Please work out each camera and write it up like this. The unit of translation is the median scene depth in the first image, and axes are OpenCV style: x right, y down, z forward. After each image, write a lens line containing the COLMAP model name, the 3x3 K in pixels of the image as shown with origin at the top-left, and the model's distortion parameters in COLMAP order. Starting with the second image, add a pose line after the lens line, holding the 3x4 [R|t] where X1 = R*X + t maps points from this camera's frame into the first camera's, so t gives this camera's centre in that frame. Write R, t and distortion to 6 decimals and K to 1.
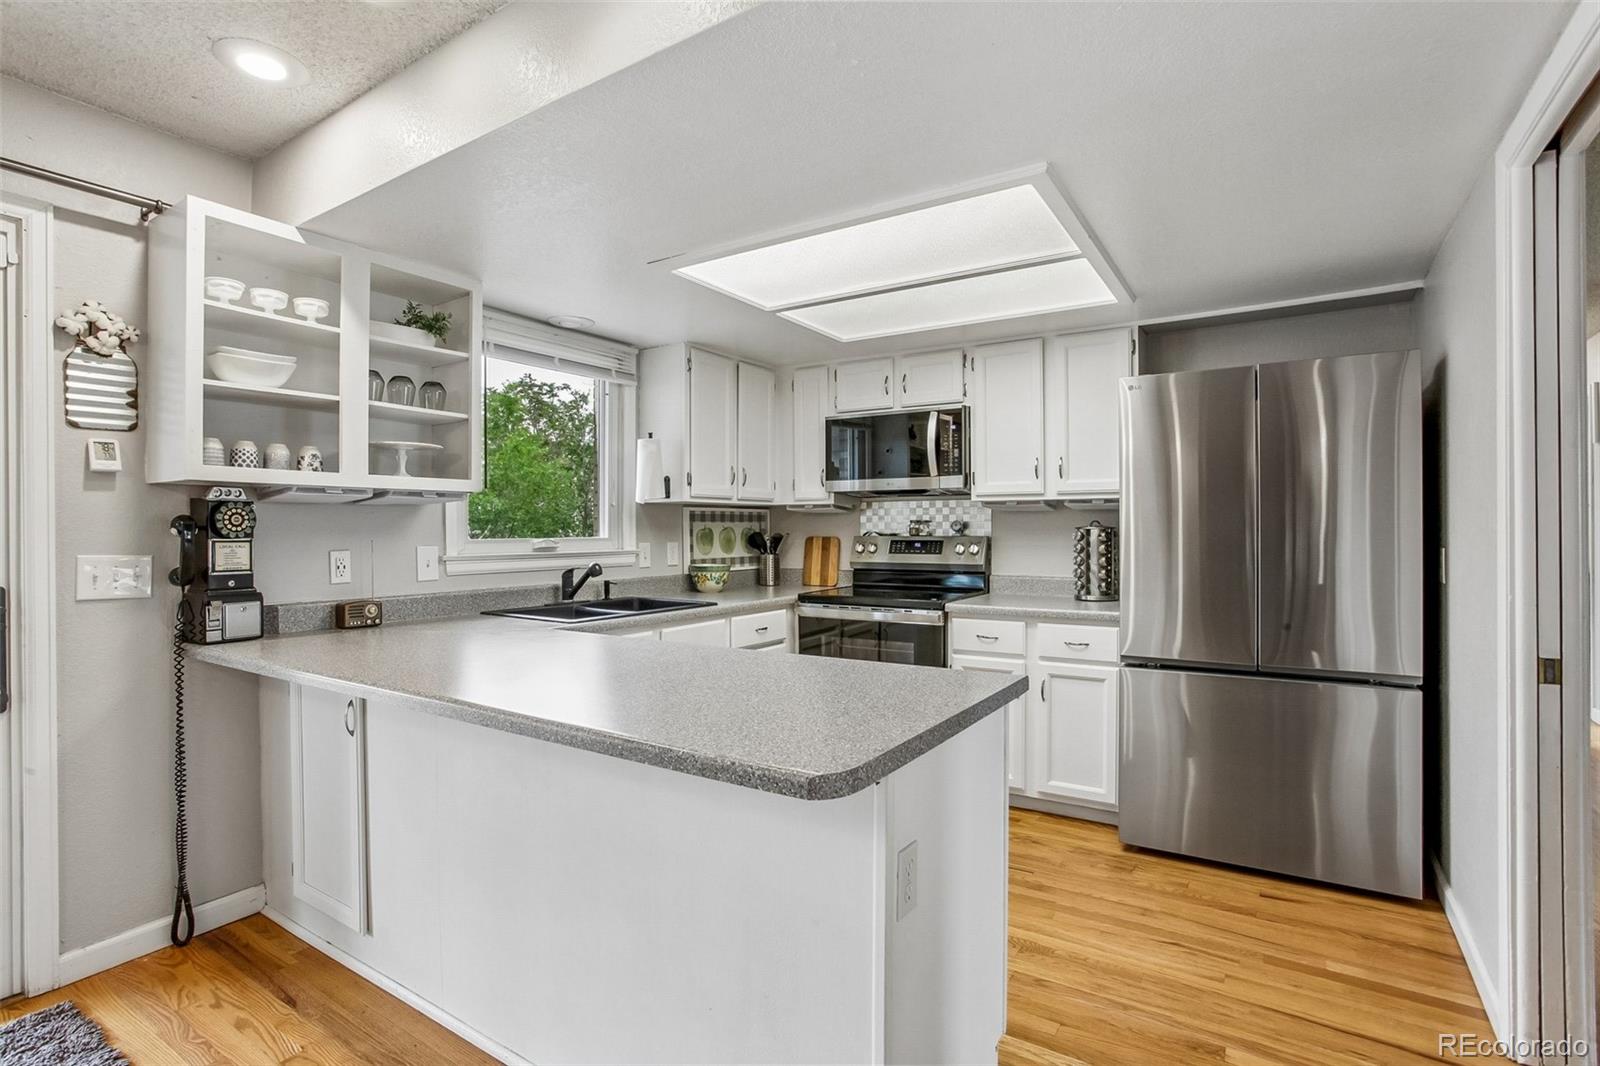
lens RADIAL K [[770.5, 0, 772.8], [0, 770.5, 533.9], [0, 0, 1]] dist [-0.020005, 0.001527]
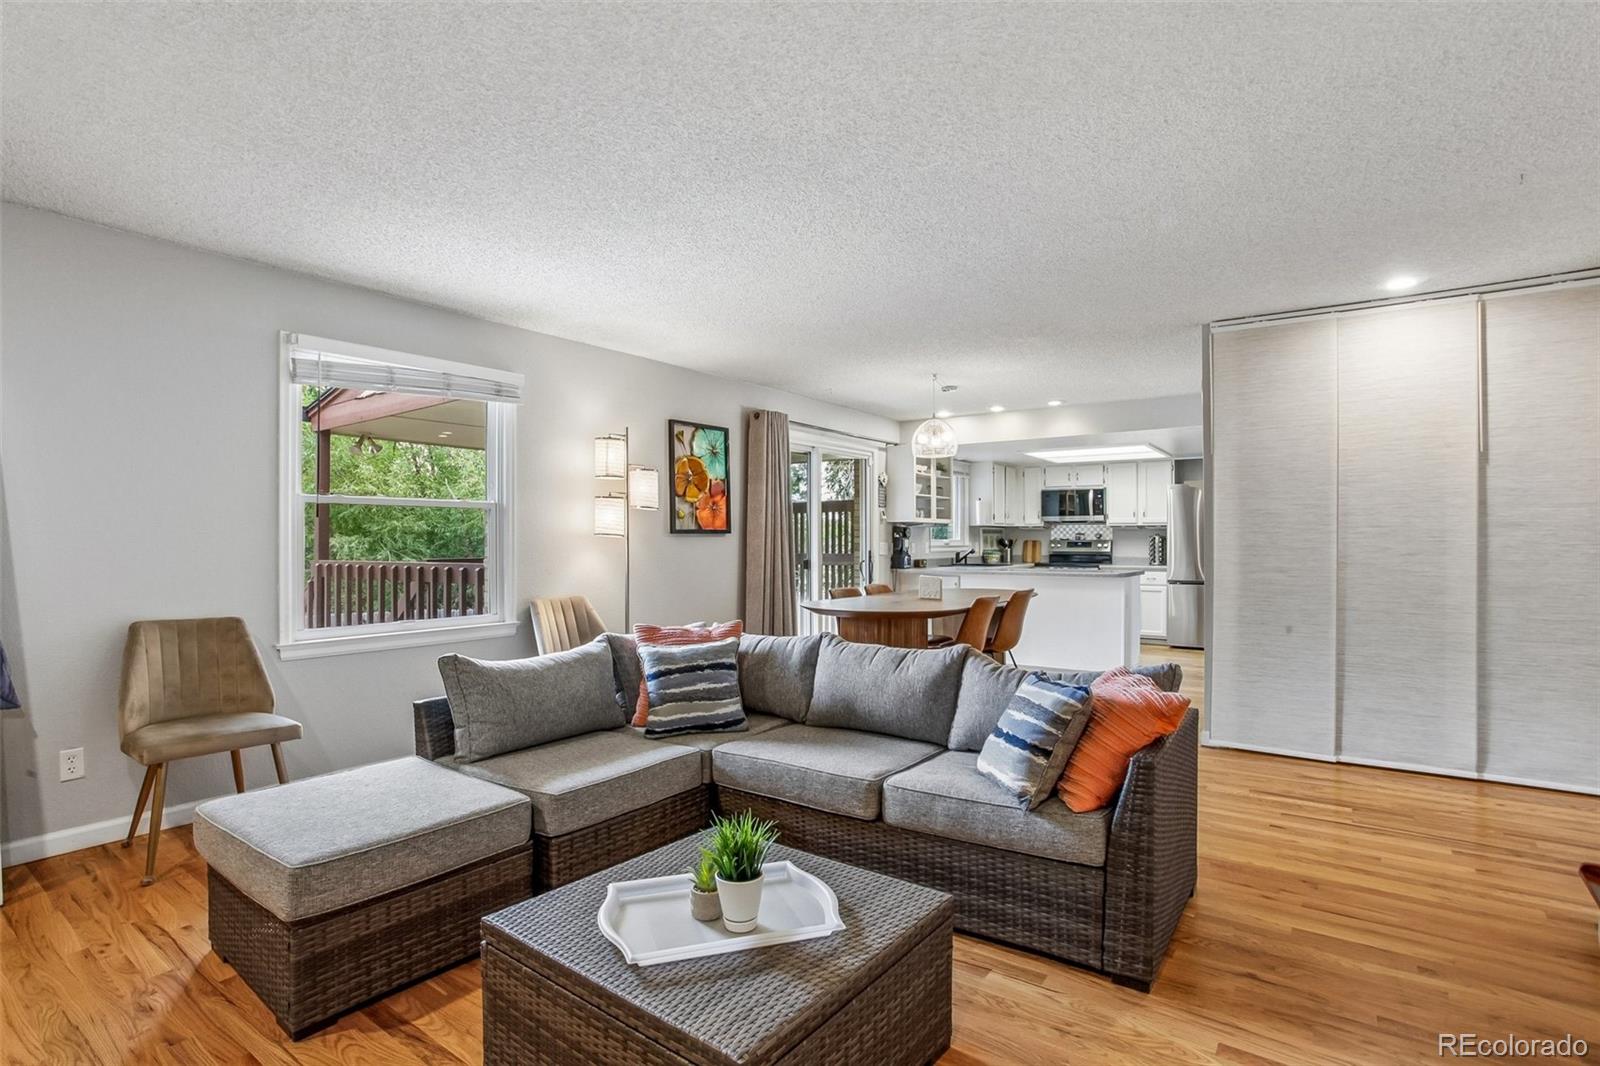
lens RADIAL K [[786.4, 0, 781.0], [0, 786.4, 533.3], [0, 0, 1]] dist [-0.042266, 0.003405]
pose [[0.999539, 0.003480, -0.030150, -0.723083], [-0.003970, 0.999861, -0.016218, 0.027267], [0.030089, 0.016330, 0.999414, -1.564008]]
